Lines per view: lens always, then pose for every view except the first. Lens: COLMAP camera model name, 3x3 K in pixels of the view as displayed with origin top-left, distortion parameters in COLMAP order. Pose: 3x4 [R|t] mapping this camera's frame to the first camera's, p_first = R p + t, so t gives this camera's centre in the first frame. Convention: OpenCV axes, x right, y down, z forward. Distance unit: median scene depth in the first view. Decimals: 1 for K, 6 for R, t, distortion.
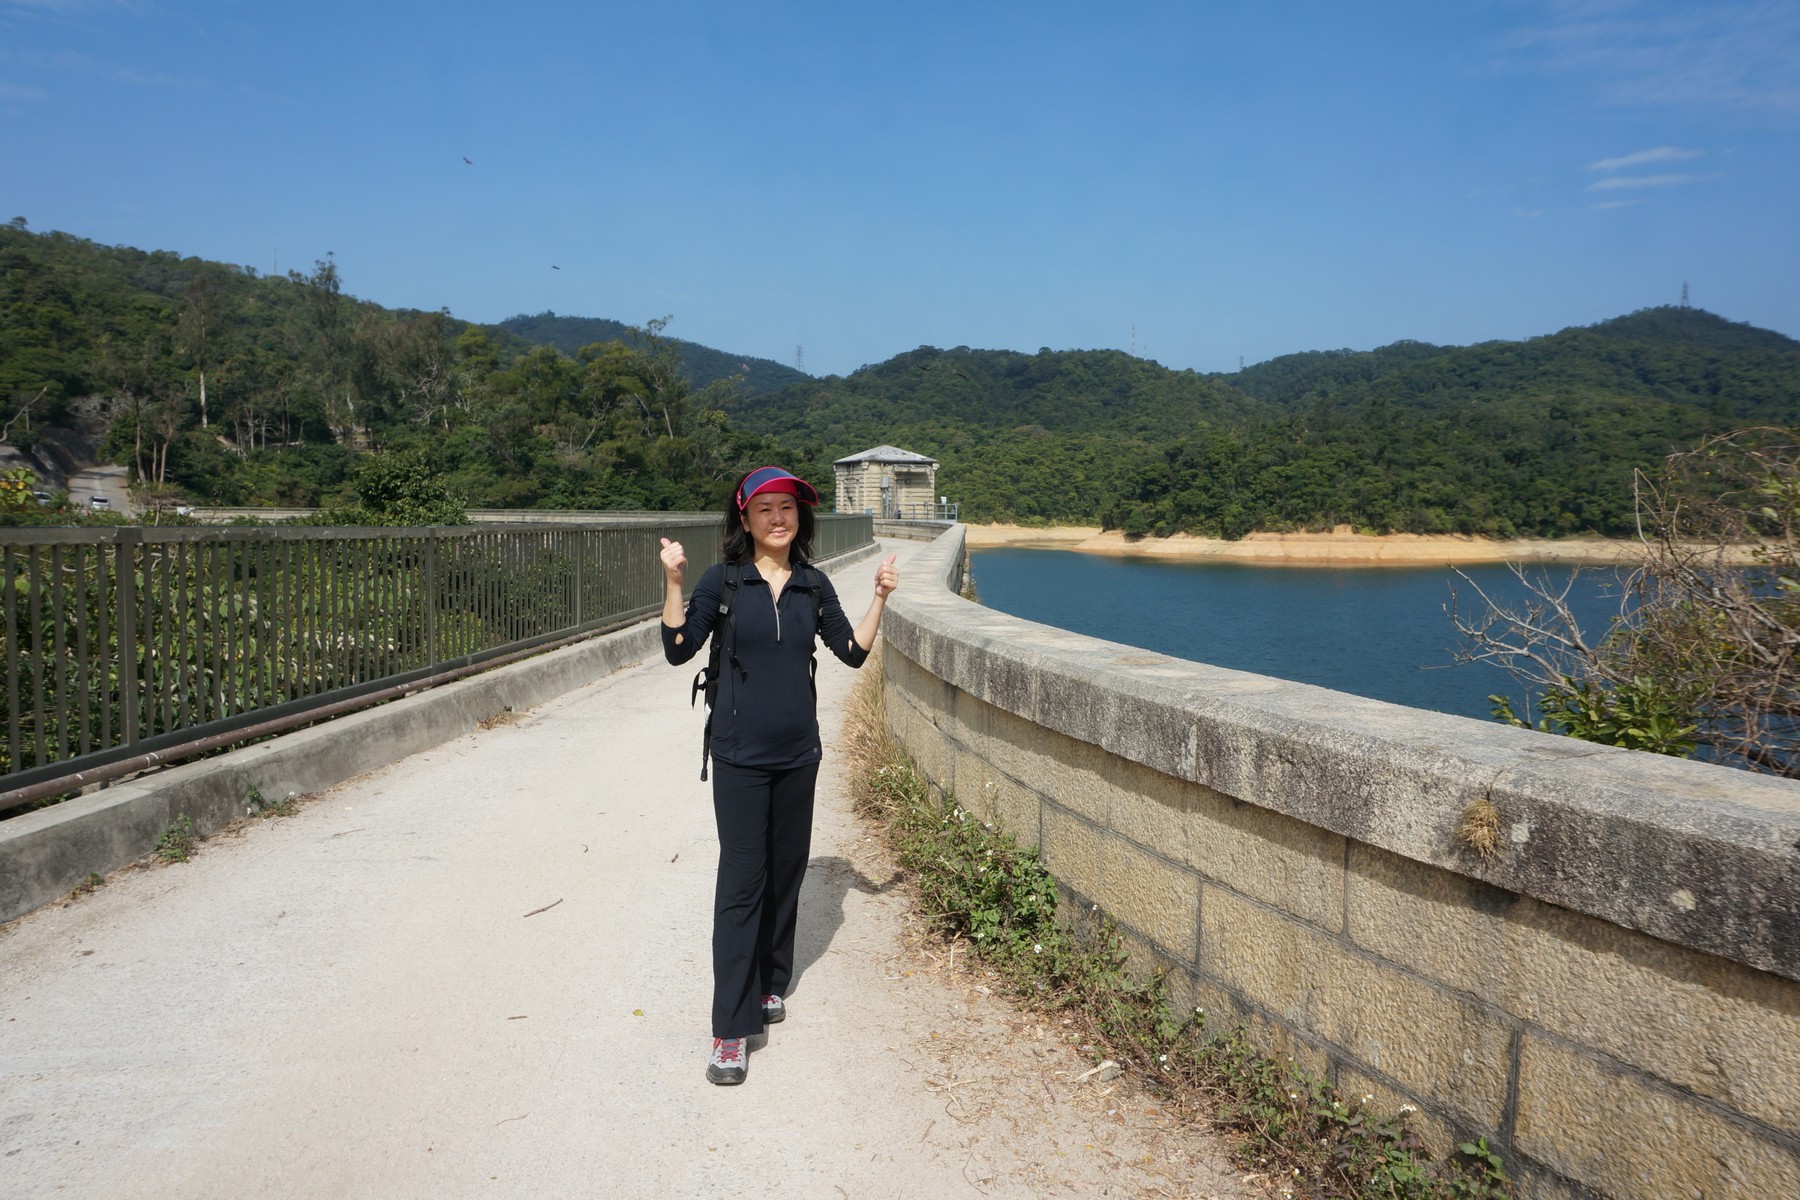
lens RADIAL K [[1228.0, 0, 900.0], [0, 1228.0, 600.0], [0, 0, 1]] dist [-0.089669, 0.057908]
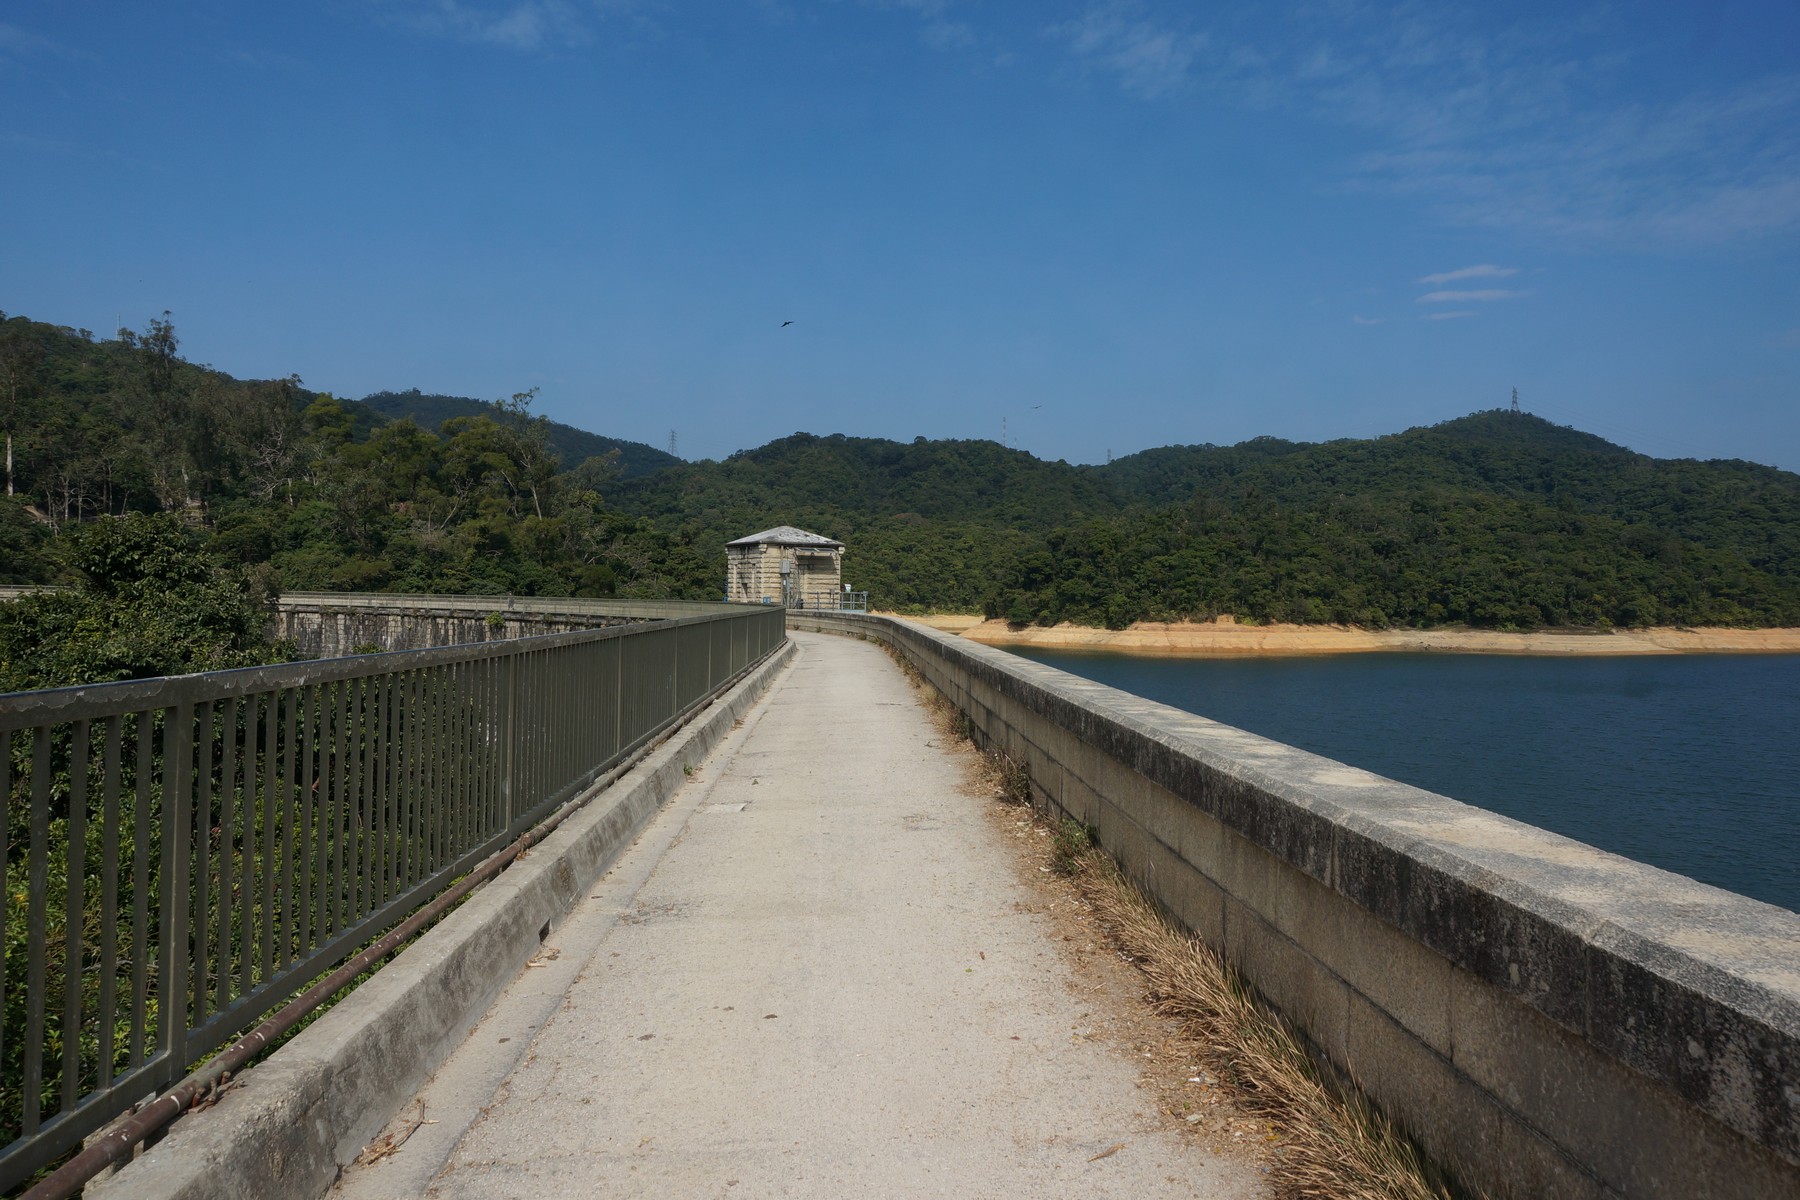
lens RADIAL K [[1215.4, 0, 900.0], [0, 1215.4, 600.0], [0, 0, 1]] dist [-0.063404, 0.038882]
pose [[0.994306, 0.008799, 0.106203, -0.006965], [-0.001290, 0.997507, -0.070562, -0.003195], [-0.106559, 0.070023, 0.991838, 0.037233]]
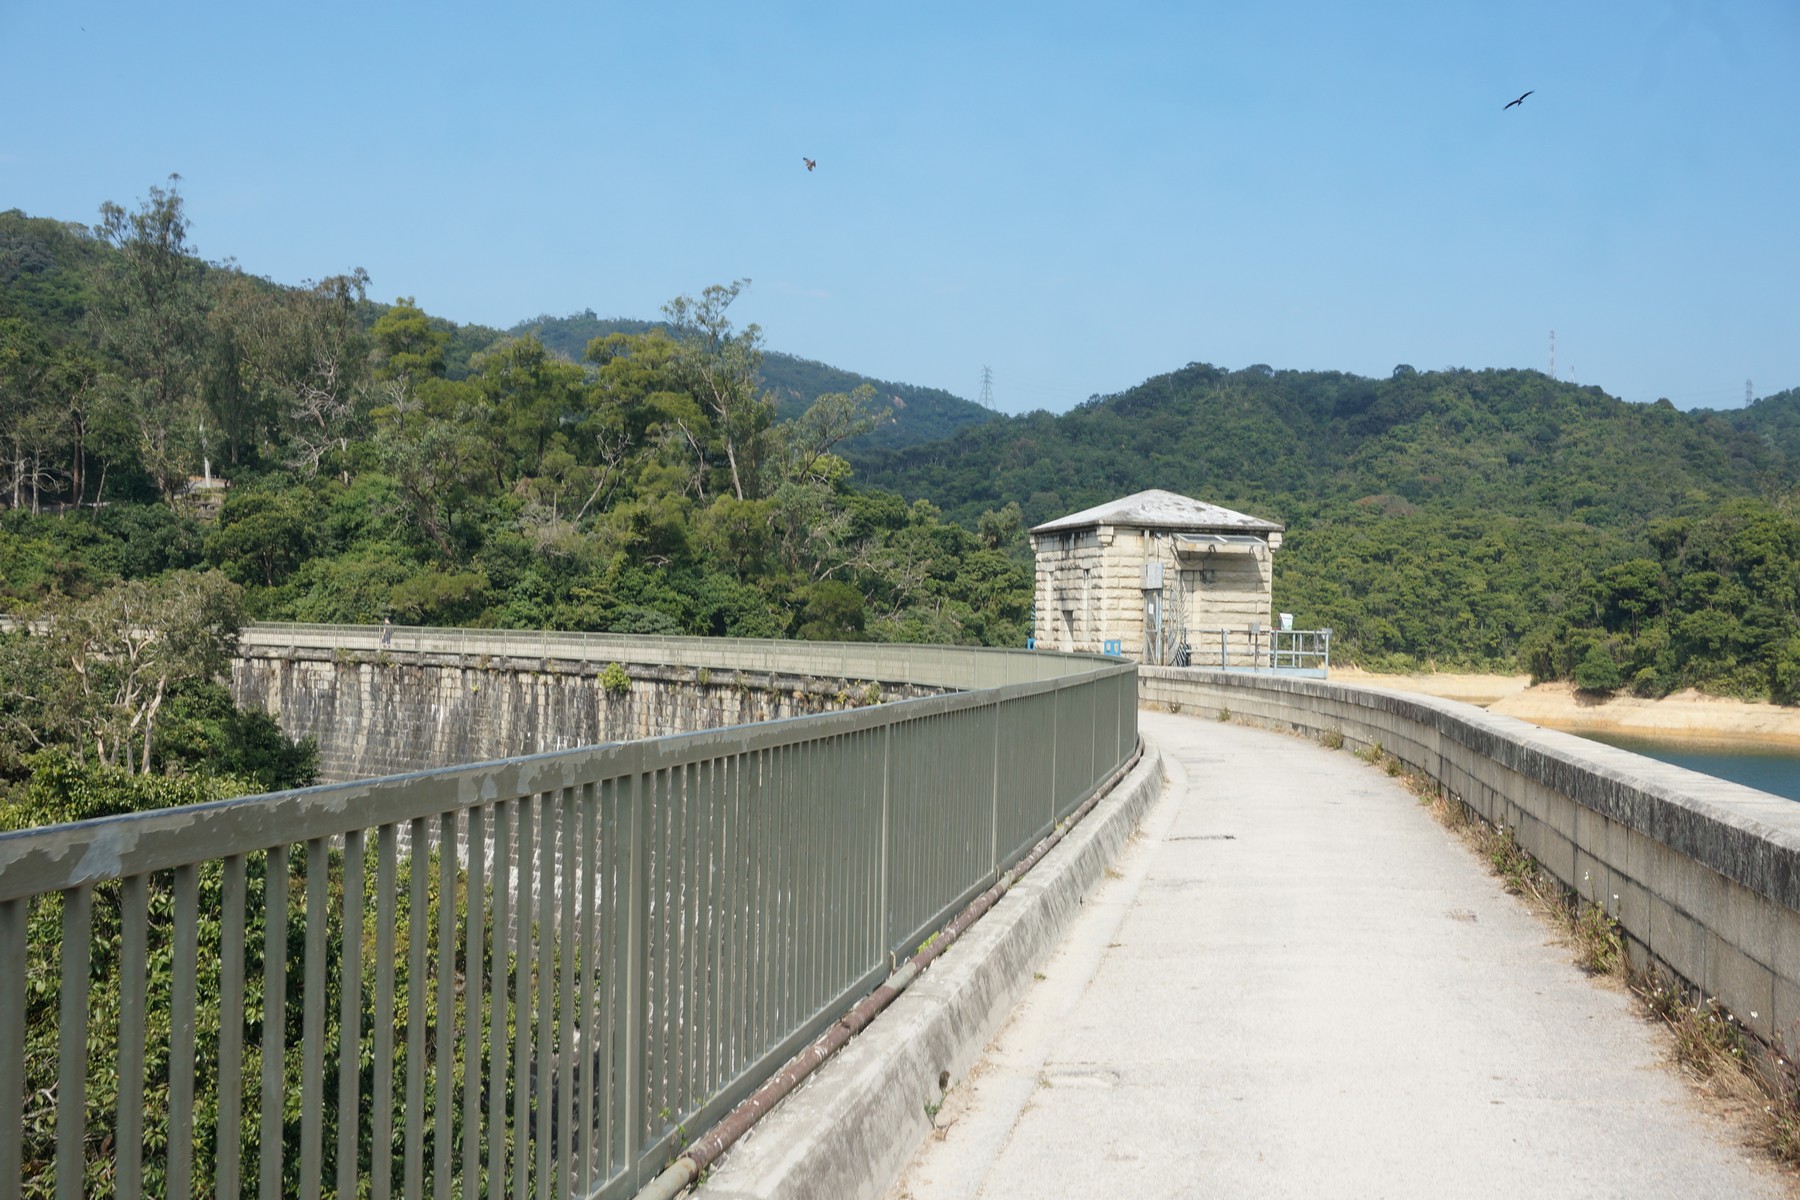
lens RADIAL K [[1967.8, 0, 900.0], [0, 1967.8, 600.0], [0, 0, 1]] dist [0.003115, 0.008199]
pose [[0.992116, 0.013879, -0.124552, -0.004312], [-0.025199, 0.995643, -0.089775, -0.007931], [0.122763, 0.092206, 0.988143, 0.101179]]
